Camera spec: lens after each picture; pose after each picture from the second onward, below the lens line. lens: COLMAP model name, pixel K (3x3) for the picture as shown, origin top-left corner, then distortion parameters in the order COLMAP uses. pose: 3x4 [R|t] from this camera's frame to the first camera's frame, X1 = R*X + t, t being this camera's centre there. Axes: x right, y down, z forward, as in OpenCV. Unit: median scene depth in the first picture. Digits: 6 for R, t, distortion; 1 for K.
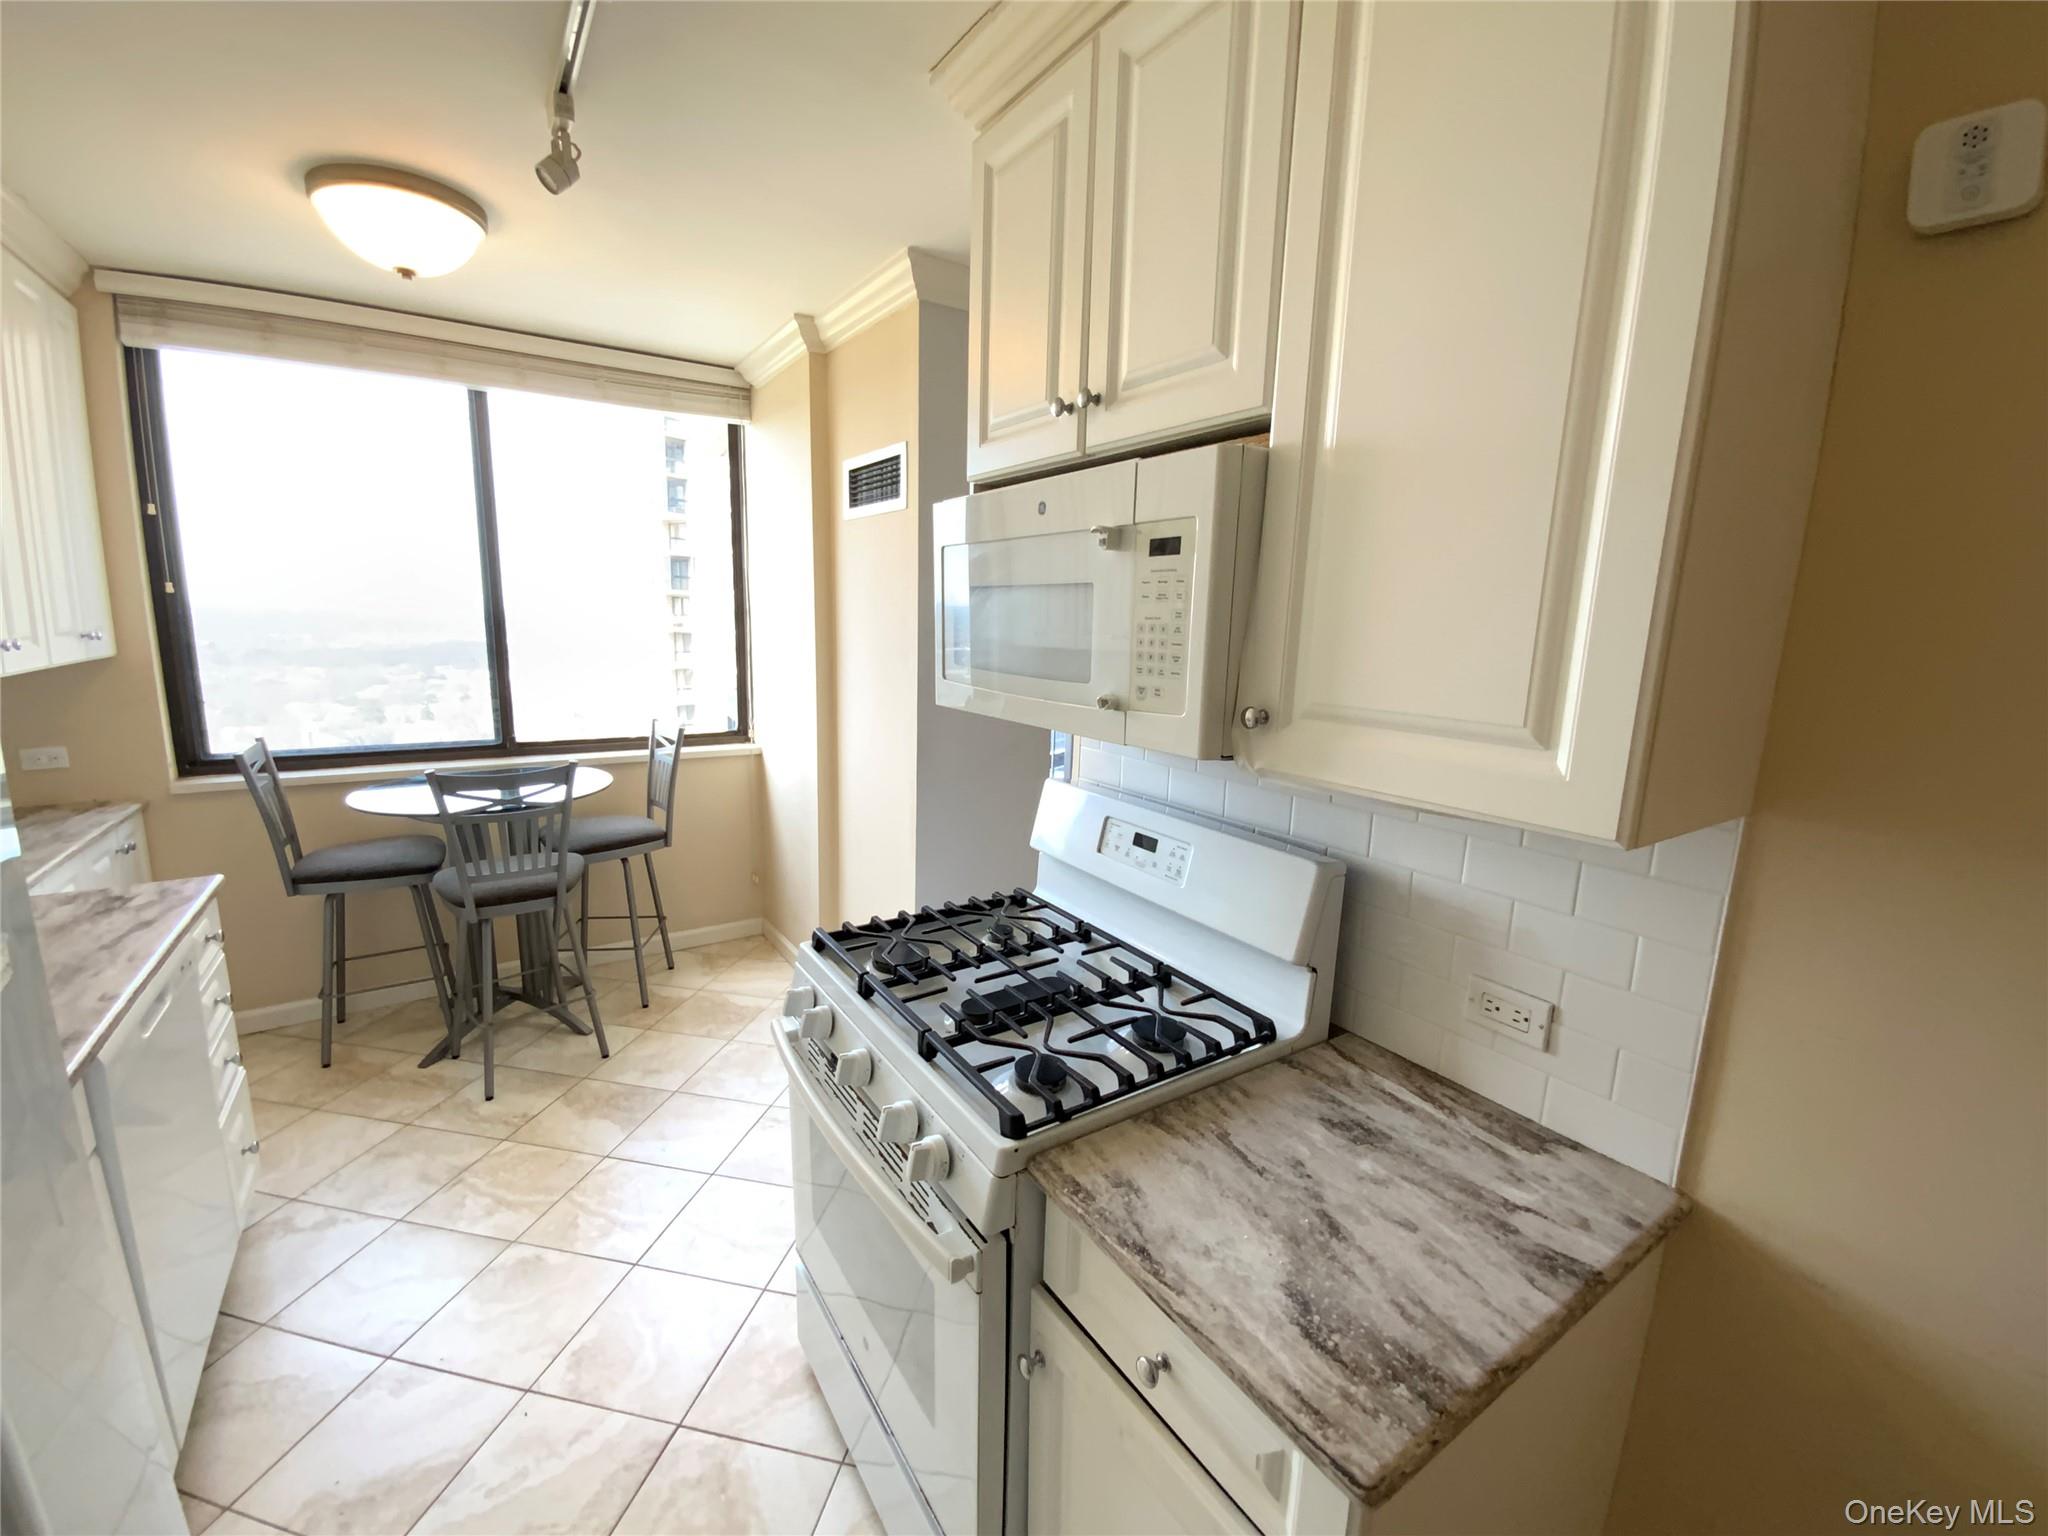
lens RADIAL K [[837.1, 0, 1028.9], [0, 837.1, 767.2], [0, 0, 1]] dist [0.006541, -0.009400]
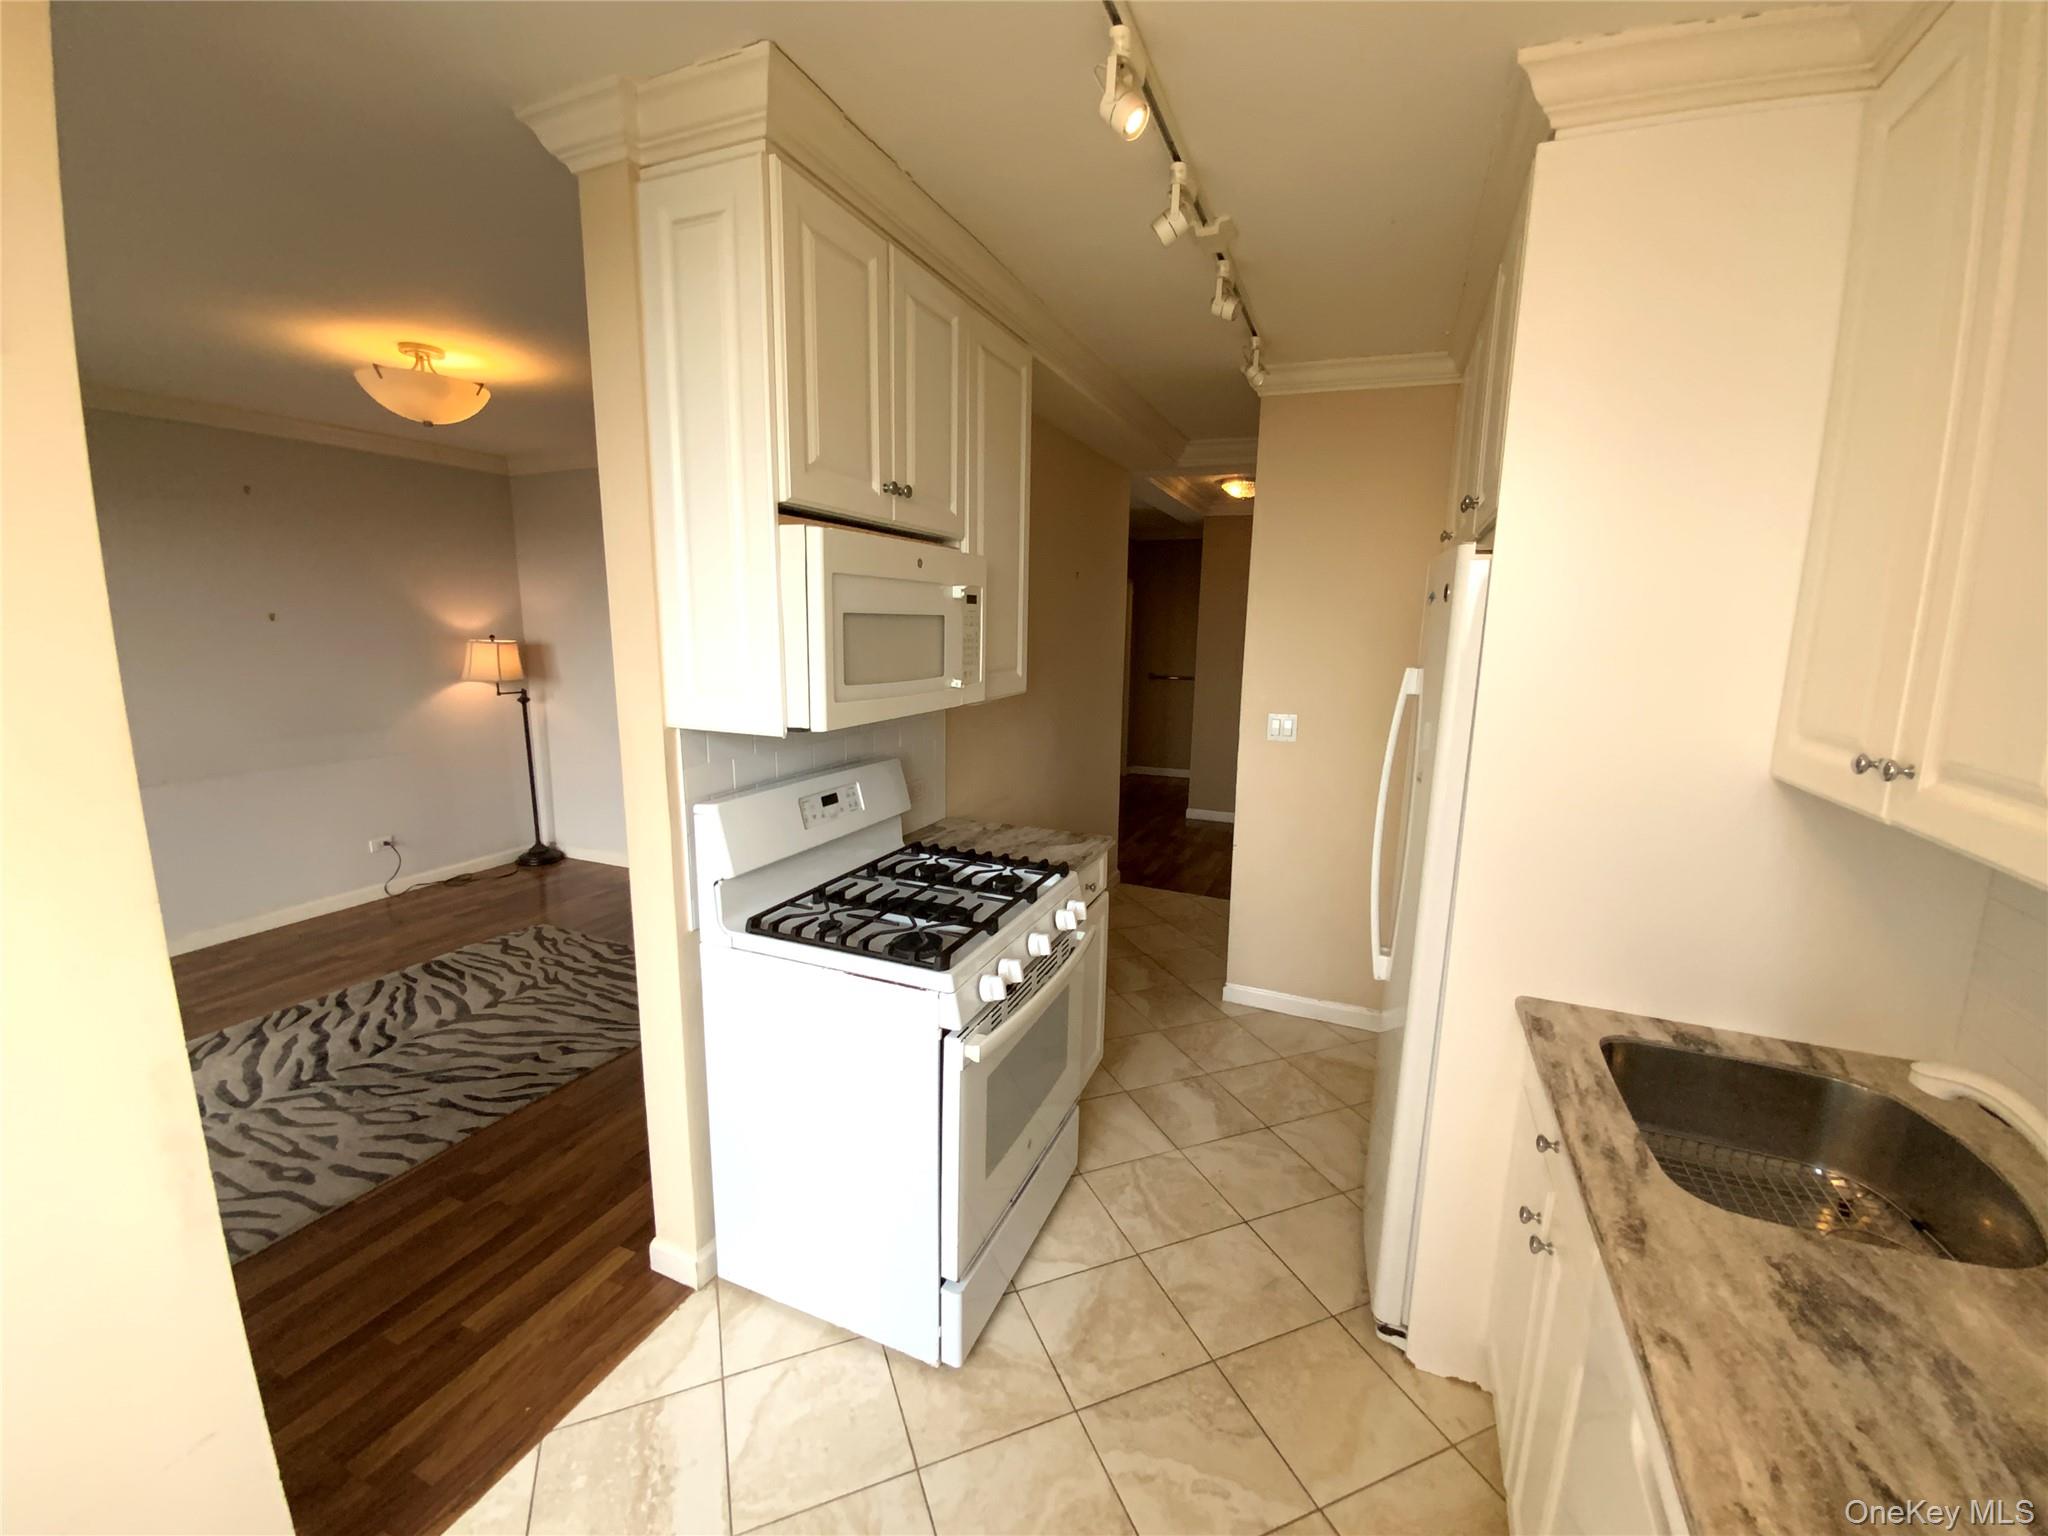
lens RADIAL K [[824.6, 0, 1026.5], [0, 824.6, 769.0], [0, 0, 1]] dist [0.028154, -0.021099]
pose [[-0.548096, -0.186262, 0.815412, -0.651754], [0.118572, 0.947741, 0.296190, -0.183951], [-0.827968, 0.259025, -0.497368, 0.813895]]
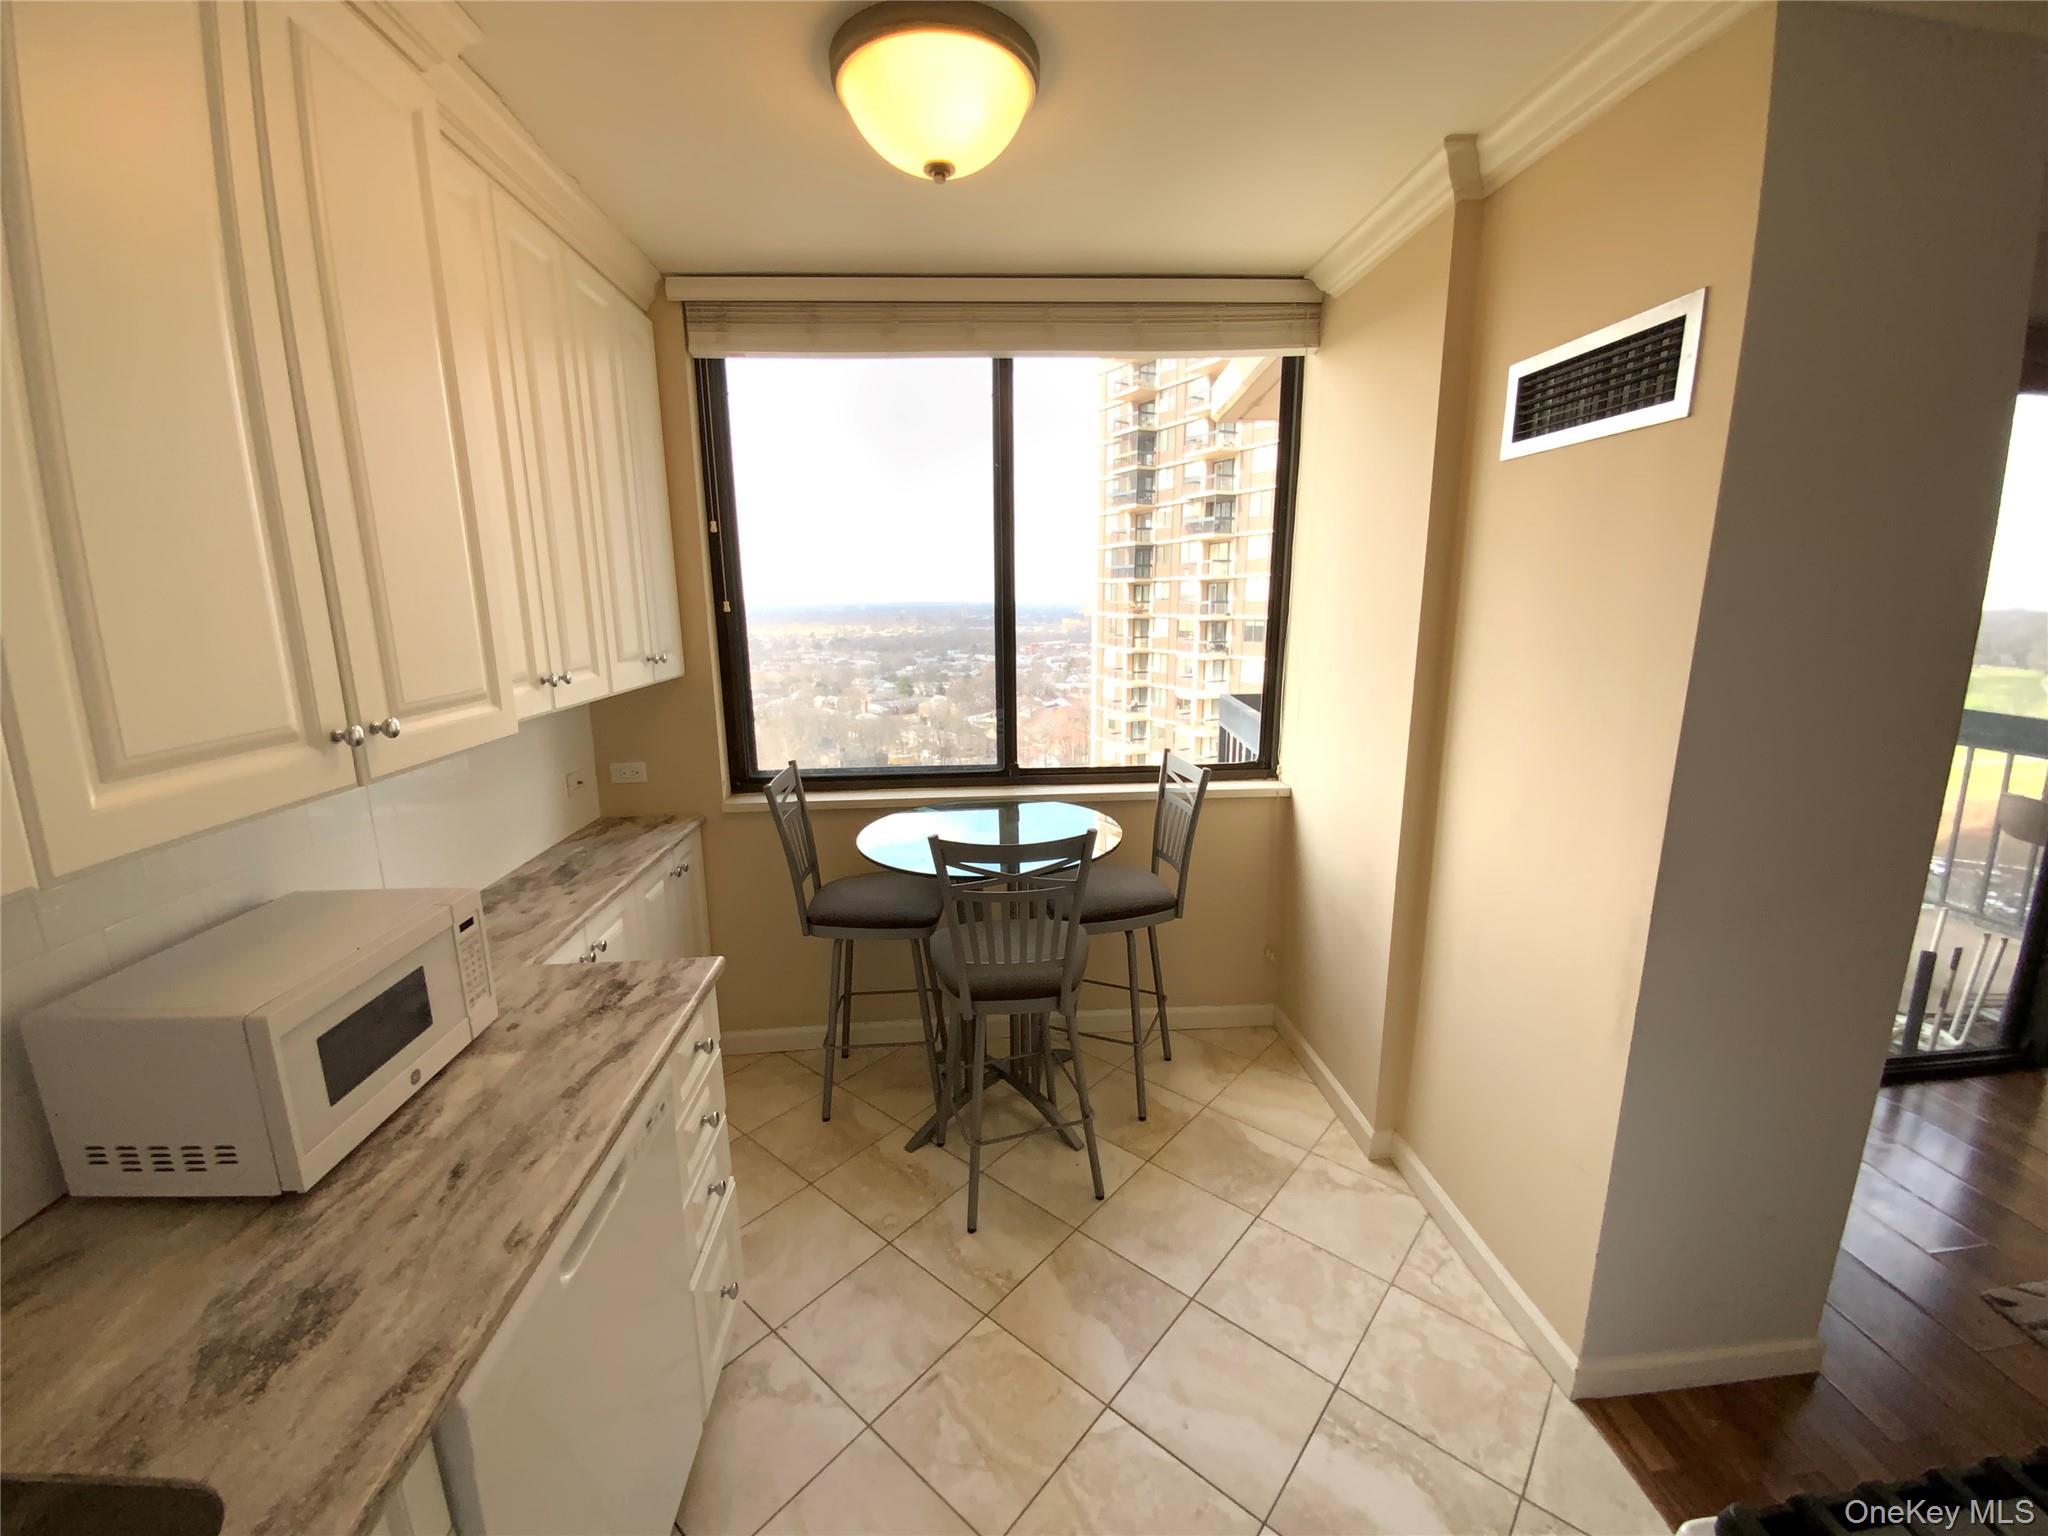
lens RADIAL K [[824.6, 0, 1026.5], [0, 824.6, 769.0], [0, 0, 1]] dist [0.028154, -0.021099]
pose [[0.868327, 0.068474, -0.491243, -0.225875], [-0.055920, 0.997625, 0.040214, -0.081751], [0.492830, -0.007448, 0.870094, 0.317554]]
